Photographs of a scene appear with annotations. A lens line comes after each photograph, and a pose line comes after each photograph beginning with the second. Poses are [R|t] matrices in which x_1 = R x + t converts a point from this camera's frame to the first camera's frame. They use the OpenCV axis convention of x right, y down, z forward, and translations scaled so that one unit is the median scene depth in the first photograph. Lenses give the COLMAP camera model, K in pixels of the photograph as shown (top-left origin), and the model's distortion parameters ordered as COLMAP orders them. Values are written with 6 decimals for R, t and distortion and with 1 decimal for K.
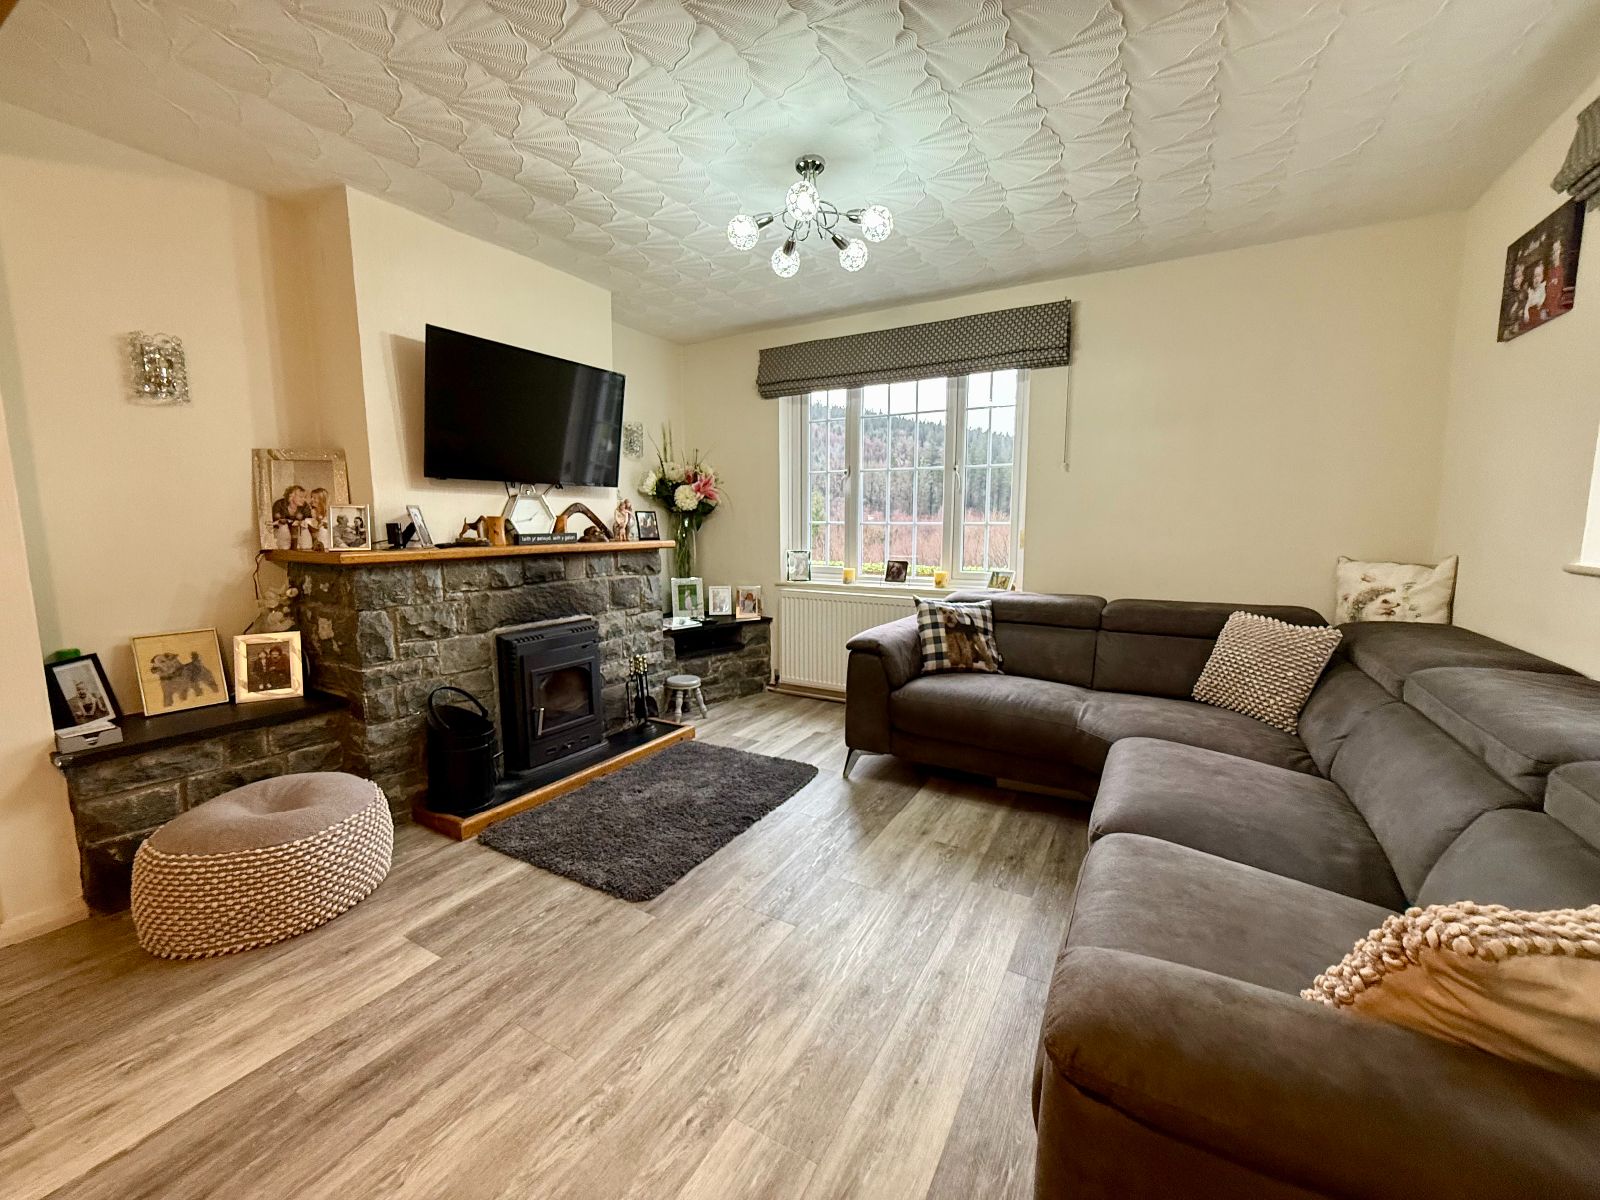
lens RADIAL K [[632.2, 0, 805.3], [0, 632.2, 600.1], [0, 0, 1]] dist [-0.007017, 0.001004]
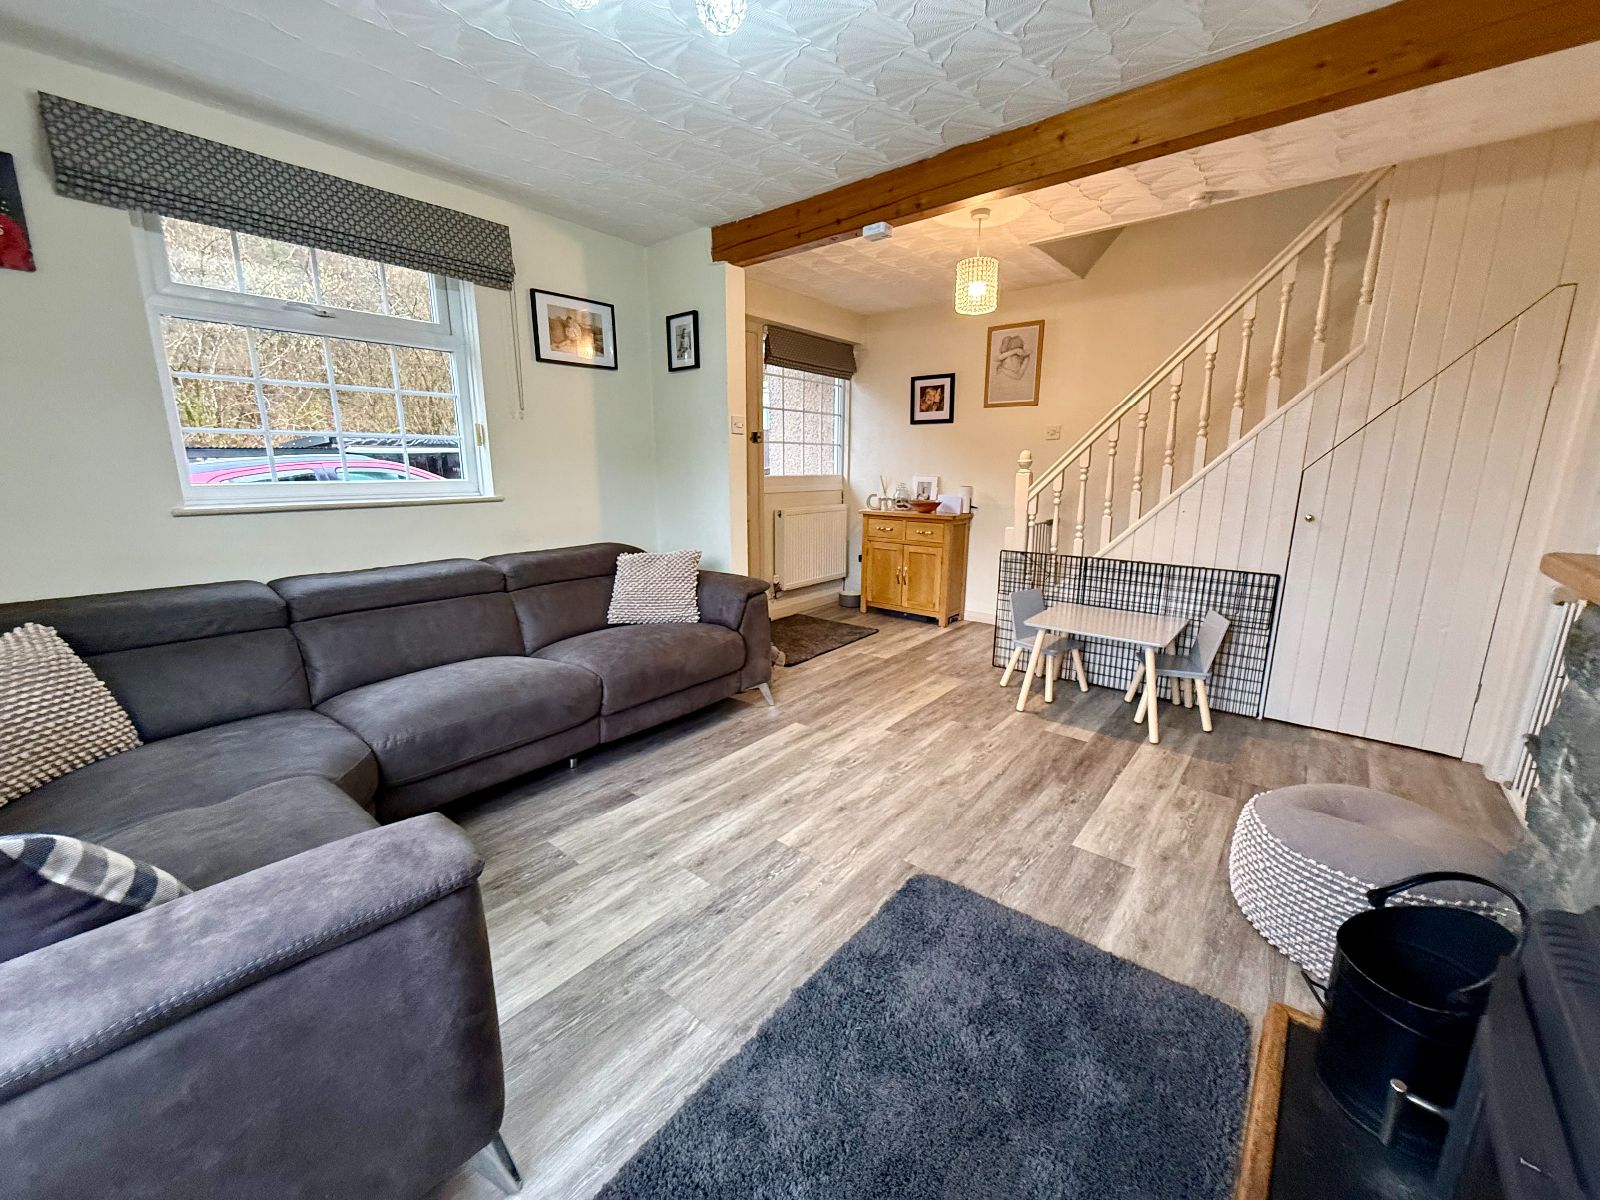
lens RADIAL K [[632.2, 0, 805.3], [0, 632.2, 600.1], [0, 0, 1]] dist [-0.007017, 0.001004]
pose [[-0.984480, -0.039251, 0.171052, -0.243052], [0.019978, 0.943267, 0.331435, -0.259924], [-0.174357, 0.329708, -0.927843, 1.883284]]
